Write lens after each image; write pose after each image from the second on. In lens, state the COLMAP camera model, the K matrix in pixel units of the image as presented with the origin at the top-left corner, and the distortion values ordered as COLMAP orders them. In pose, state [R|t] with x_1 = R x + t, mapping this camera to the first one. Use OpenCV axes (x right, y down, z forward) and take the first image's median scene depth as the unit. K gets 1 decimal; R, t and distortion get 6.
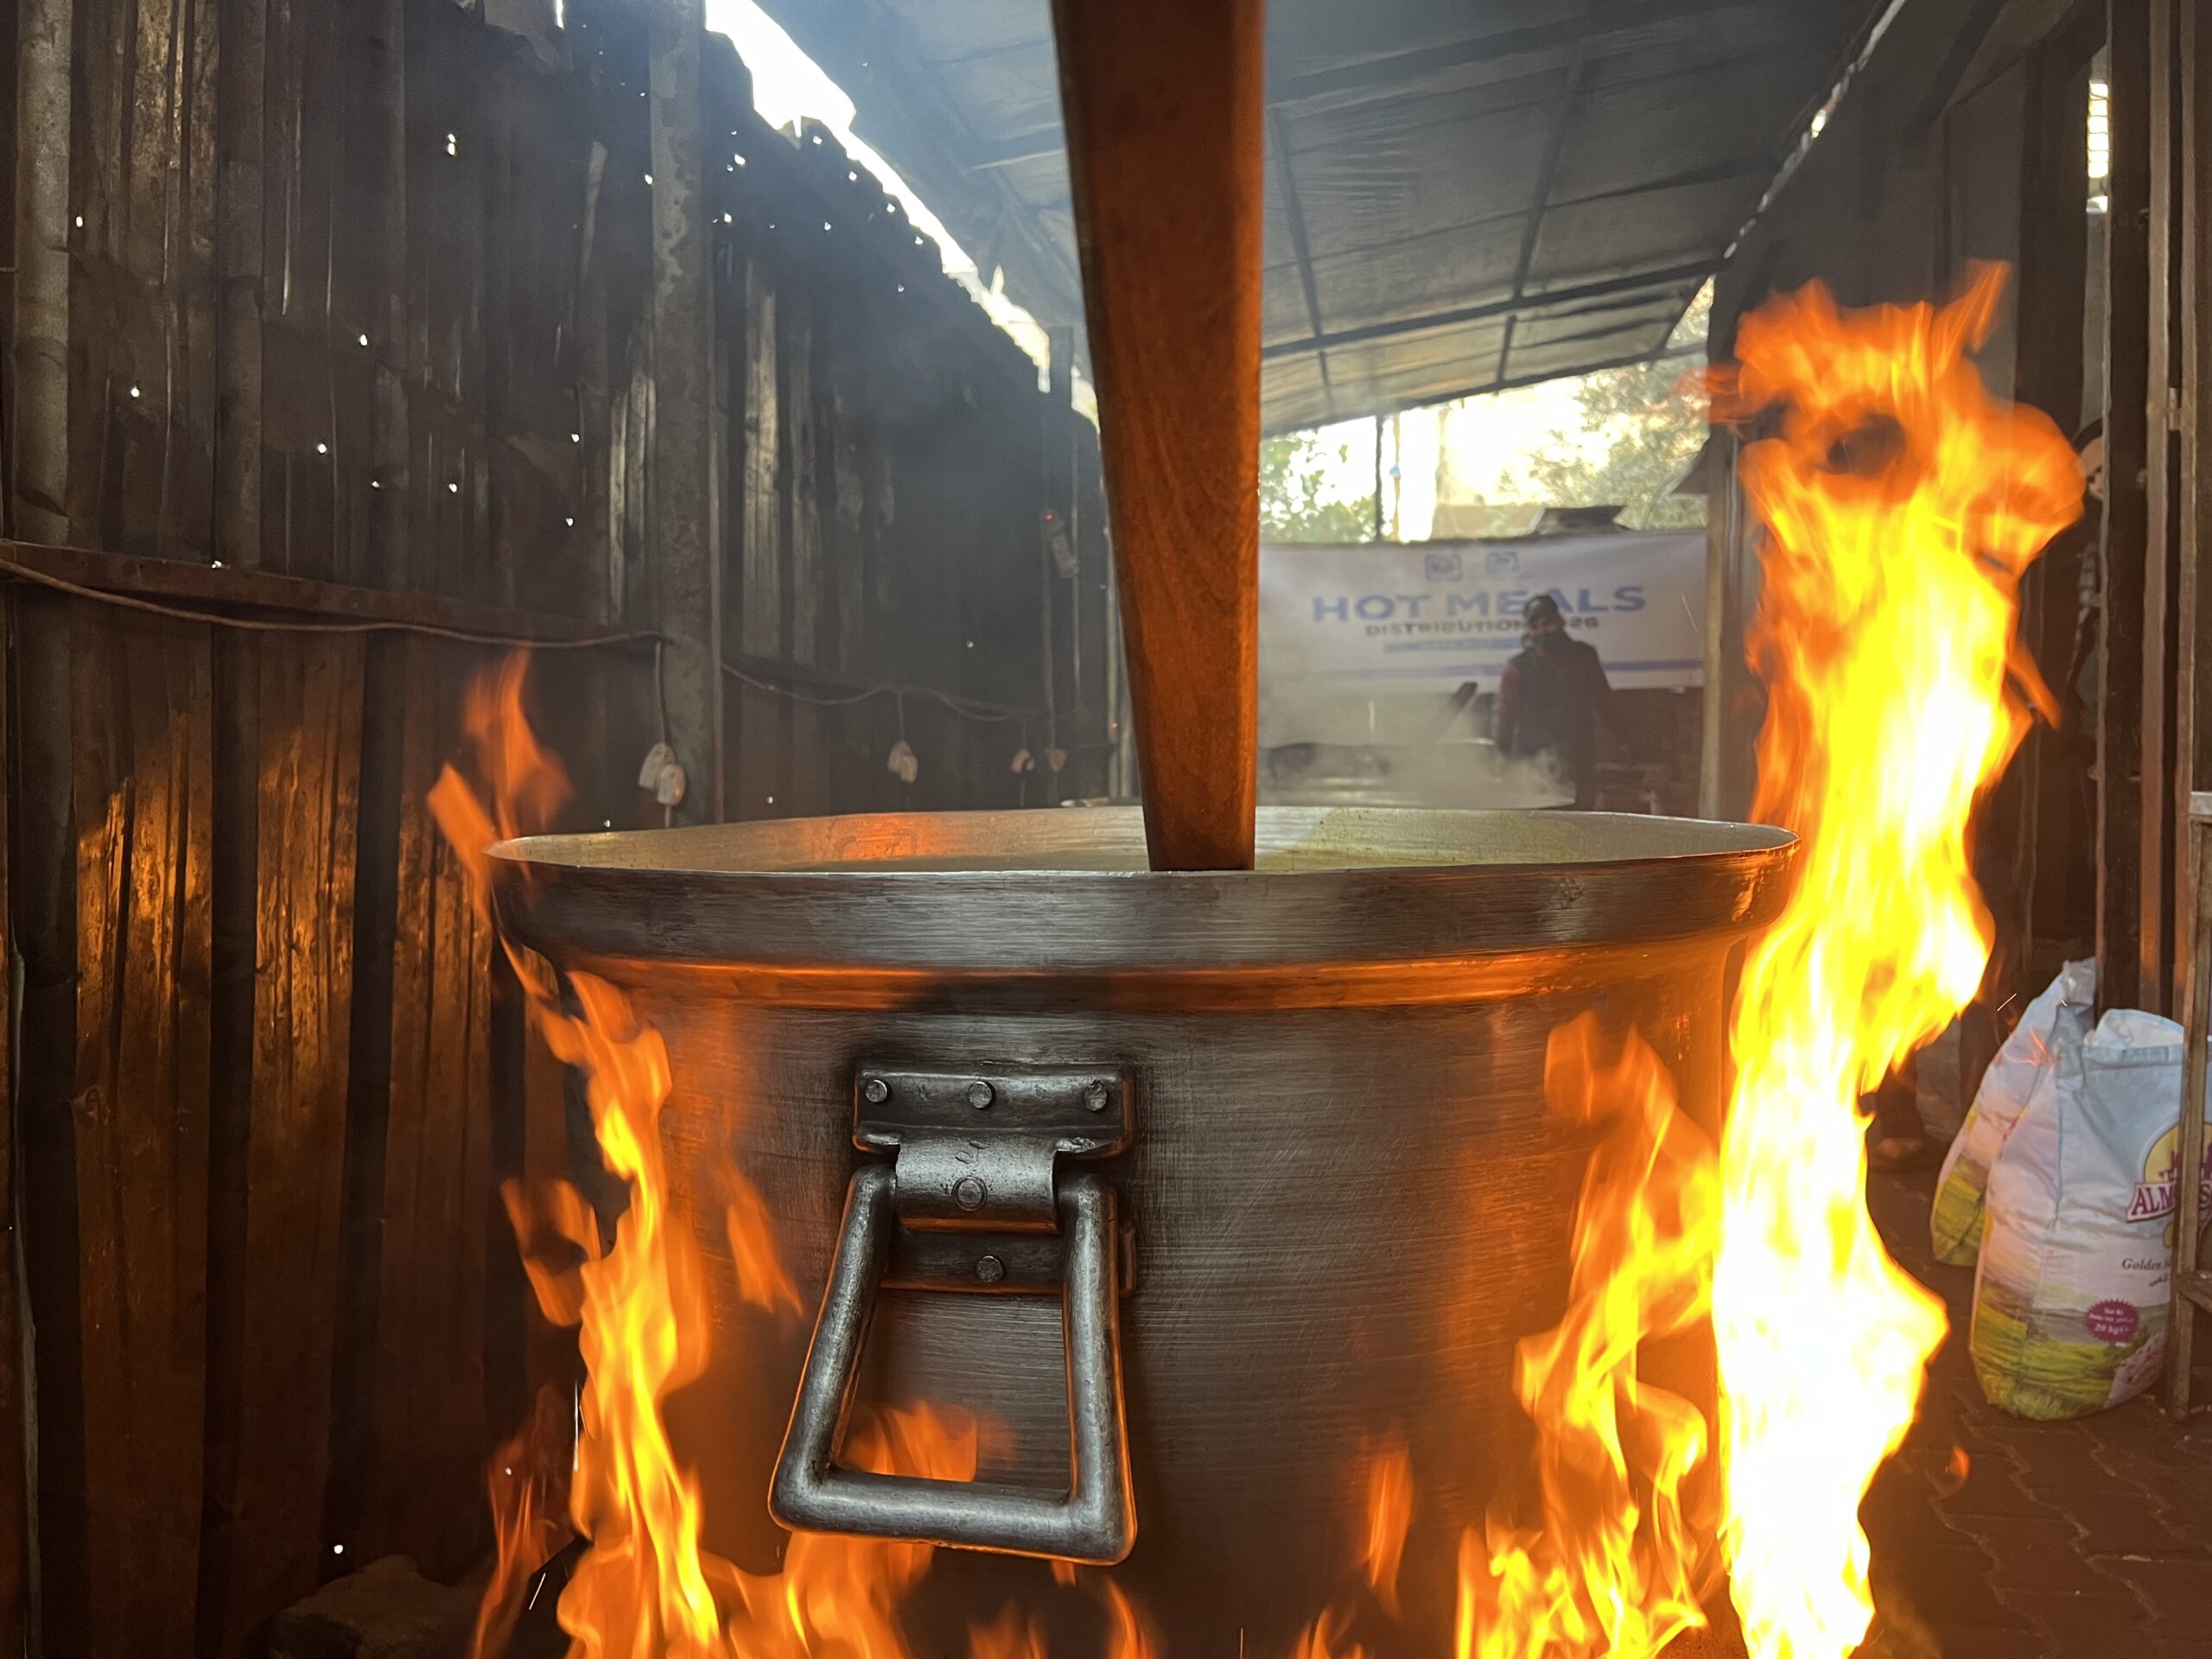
lens RADIAL K [[1682.8, 0, 1118.2], [0, 1682.8, 831.9], [0, 0, 1]] dist [0.052917, -0.070447]
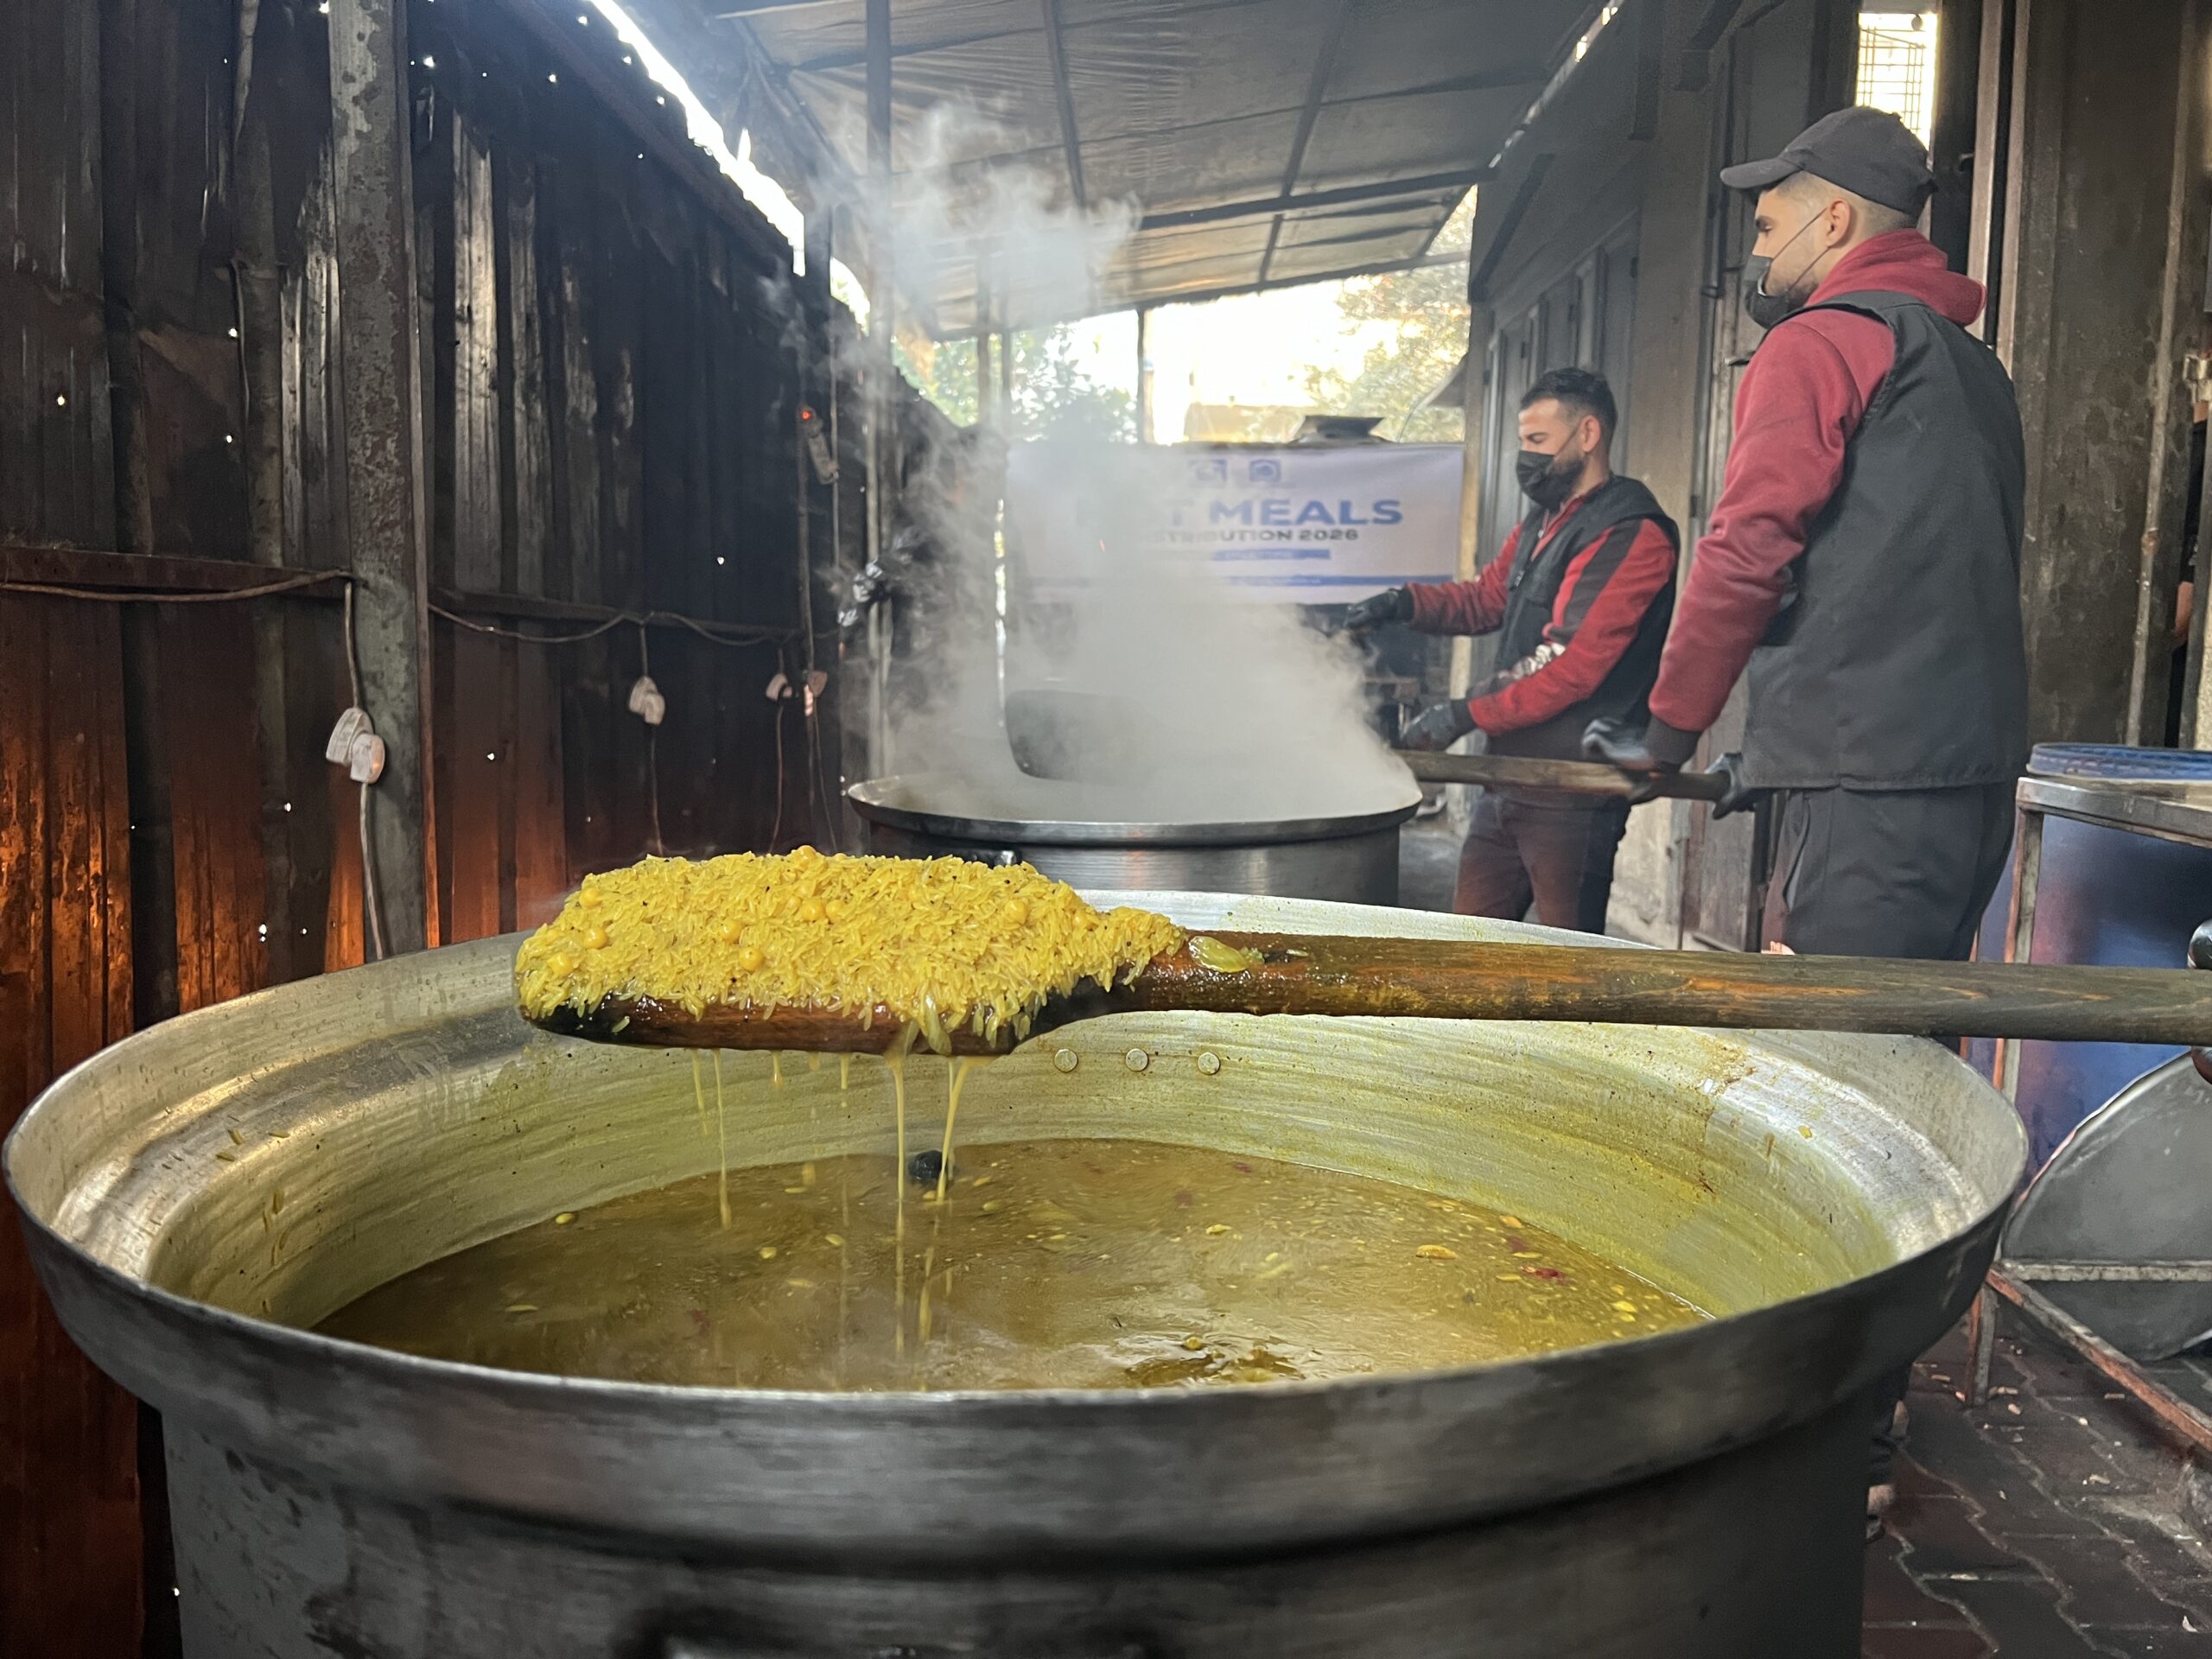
lens RADIAL K [[1672.2, 0, 1117.9], [0, 1672.2, 842.3], [0, 0, 1]] dist [0.046904, -0.053921]
pose [[0.988482, 0.000539, 0.151340, -0.021272], [-0.011556, 0.997343, 0.071926, -0.042832], [-0.150899, -0.072846, 0.985862, 0.103904]]
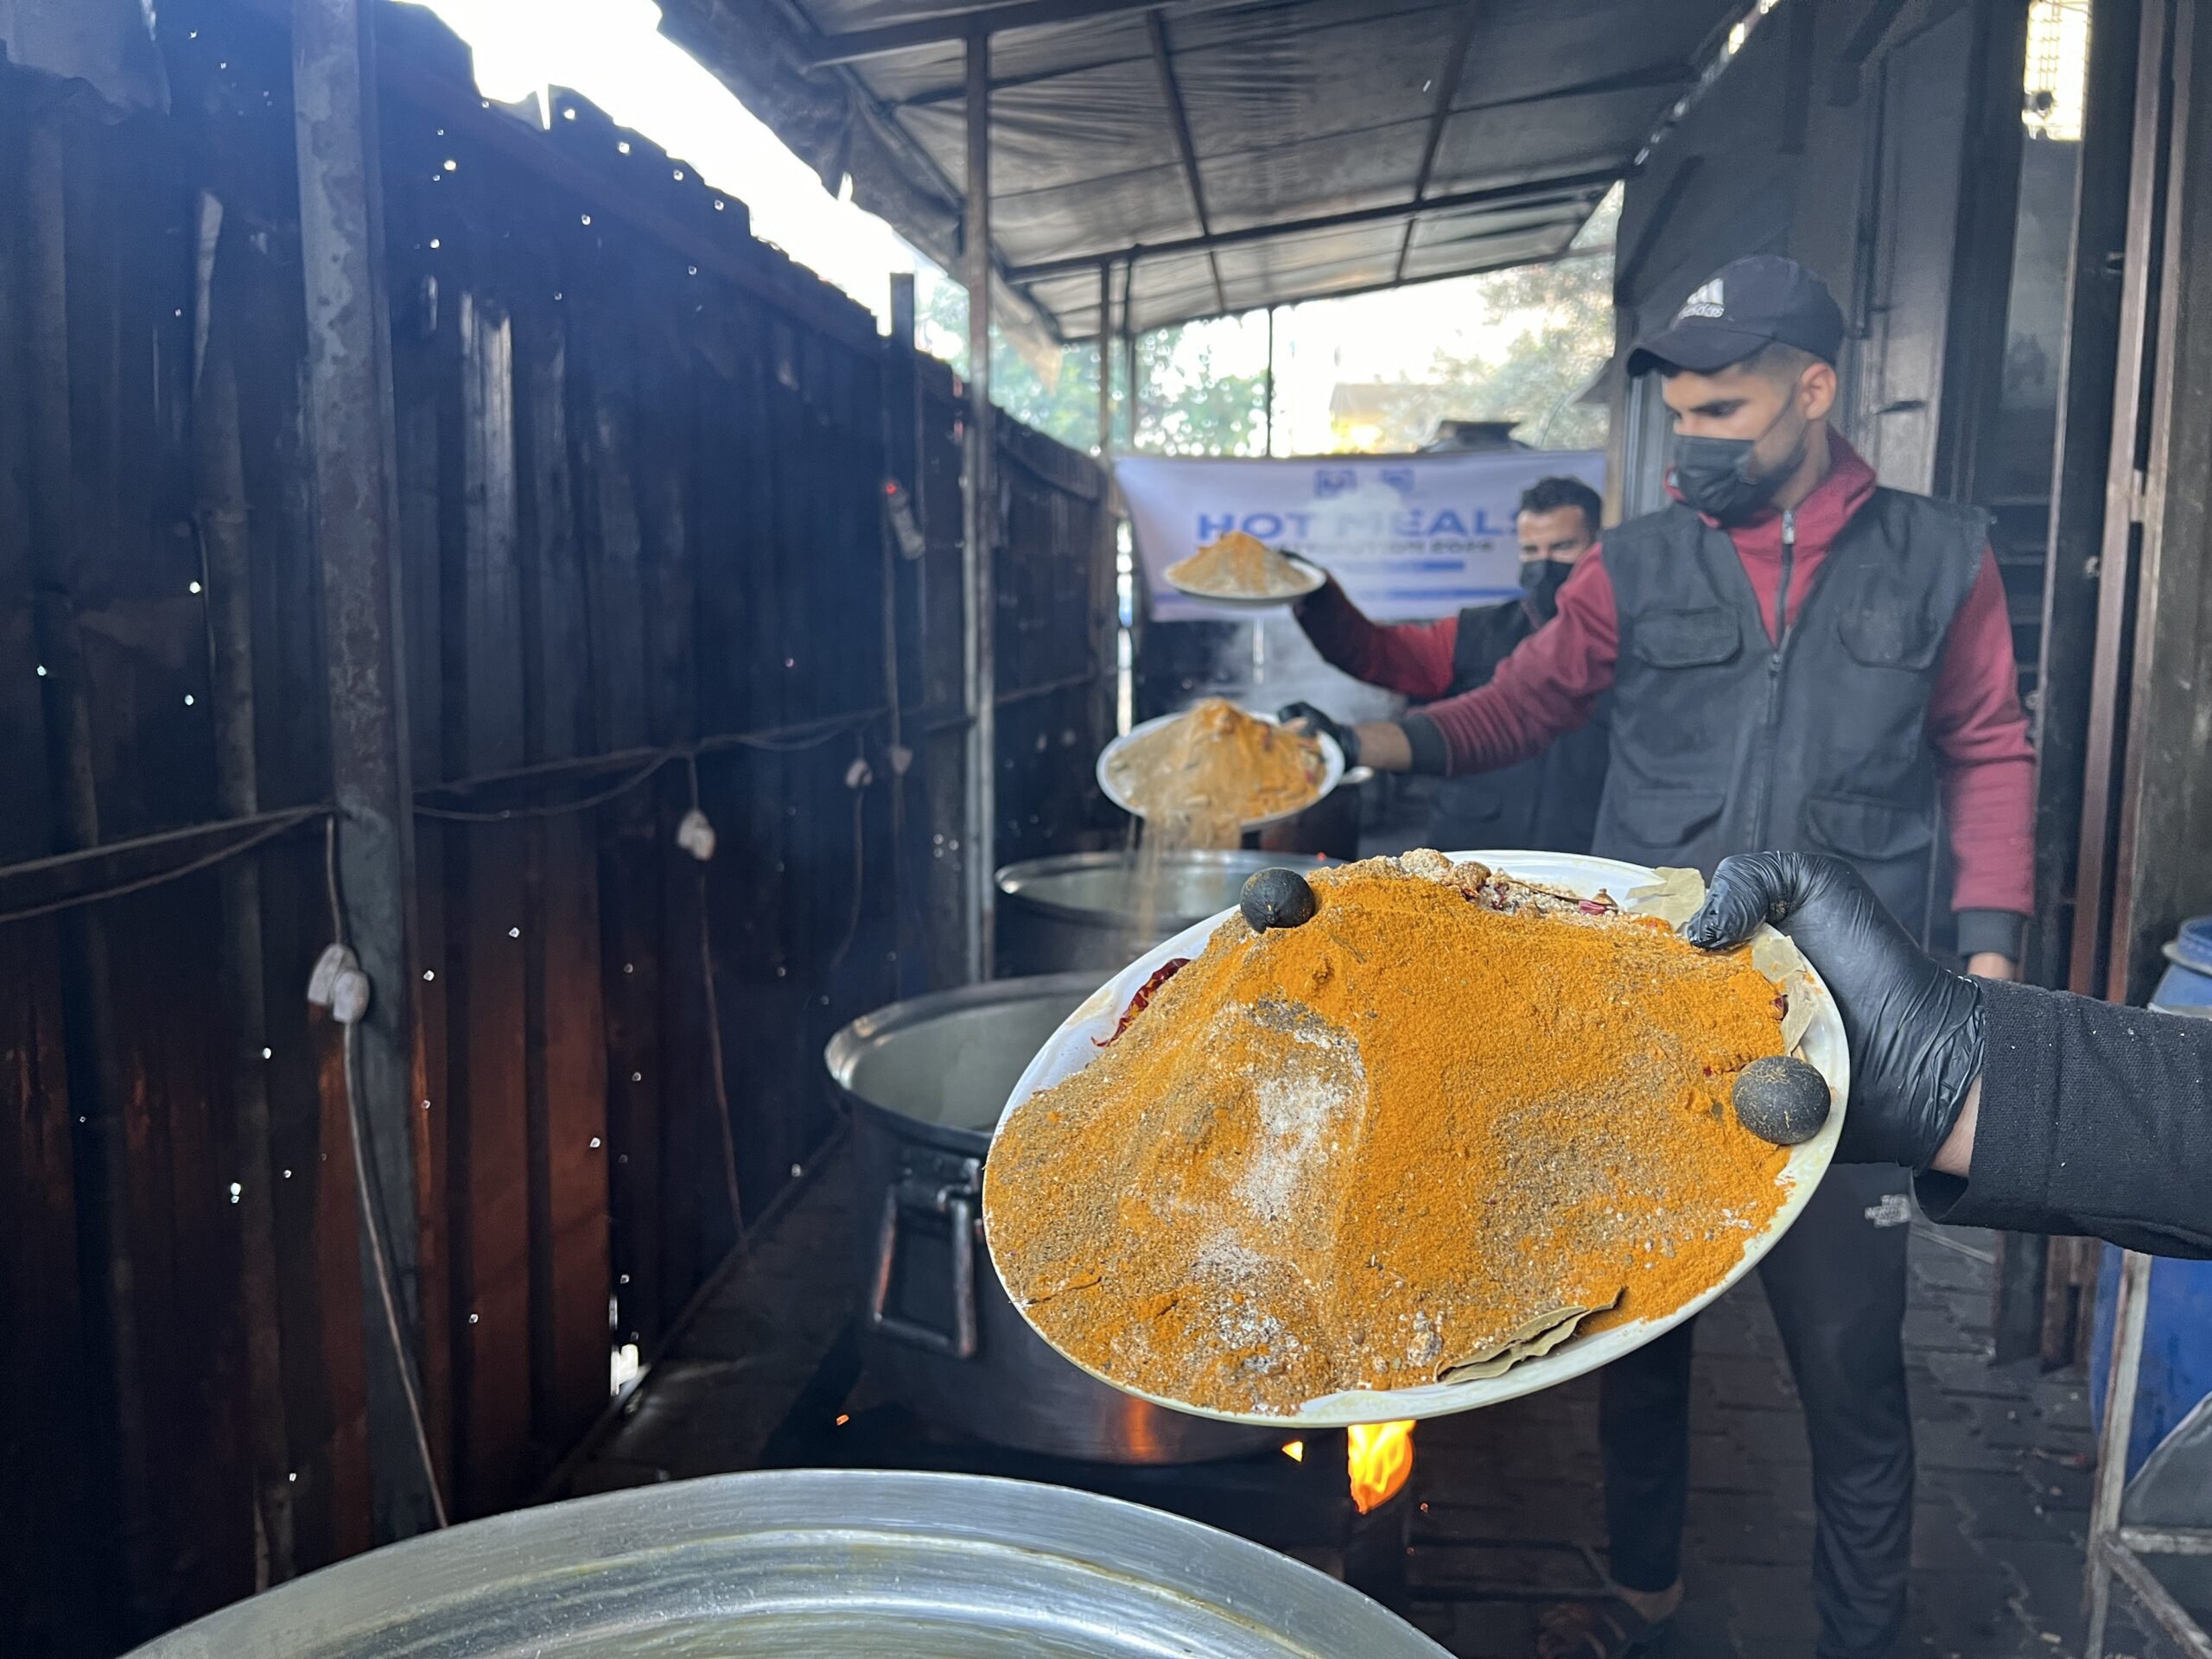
lens RADIAL K [[1692.4, 0, 1120.3], [0, 1692.4, 839.8], [0, 0, 1]] dist [0.012133, -0.000748]
pose [[0.997916, 0.005112, 0.064327, 0.042659], [-0.010974, 0.995780, 0.091114, -0.153568], [-0.063590, -0.091630, 0.993761, 0.150553]]
